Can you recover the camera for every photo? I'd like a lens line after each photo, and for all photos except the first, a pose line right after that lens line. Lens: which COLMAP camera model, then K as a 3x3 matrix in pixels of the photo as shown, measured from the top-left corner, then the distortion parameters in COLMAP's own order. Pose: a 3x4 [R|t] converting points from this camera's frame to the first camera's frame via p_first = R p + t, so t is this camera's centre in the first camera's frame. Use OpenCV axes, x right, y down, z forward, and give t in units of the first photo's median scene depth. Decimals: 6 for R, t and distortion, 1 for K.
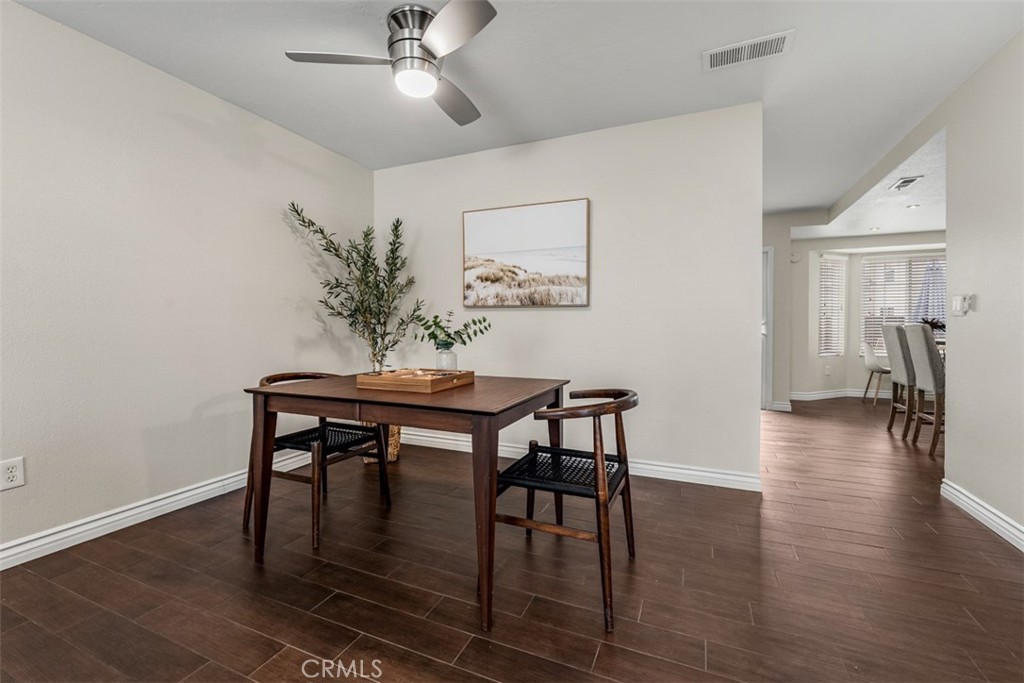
lens RADIAL K [[438.1, 0, 508.8], [0, 438.1, 334.1], [0, 0, 1]] dist [-0.008155, 0.000406]
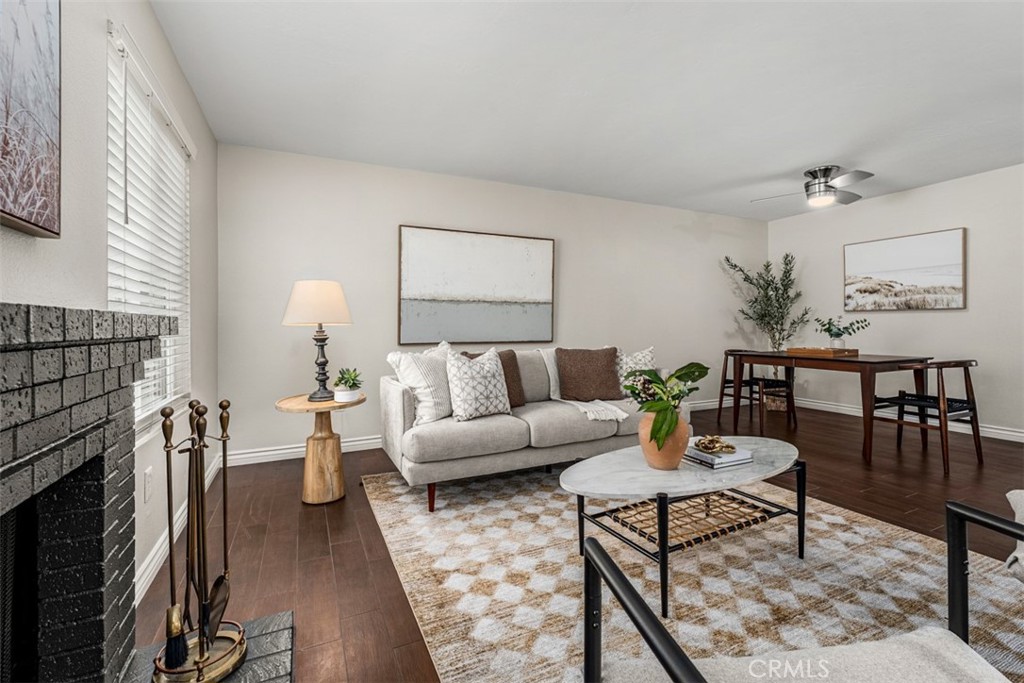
lens RADIAL K [[438.1, 0, 504.1], [0, 438.1, 326.3], [0, 0, 1]] dist [-0.008155, 0.000406]
pose [[0.744611, -0.004043, -0.667486, 0.021543], [-0.009328, 0.999821, -0.016461, 0.022989], [0.667433, 0.018483, 0.744440, -0.890313]]
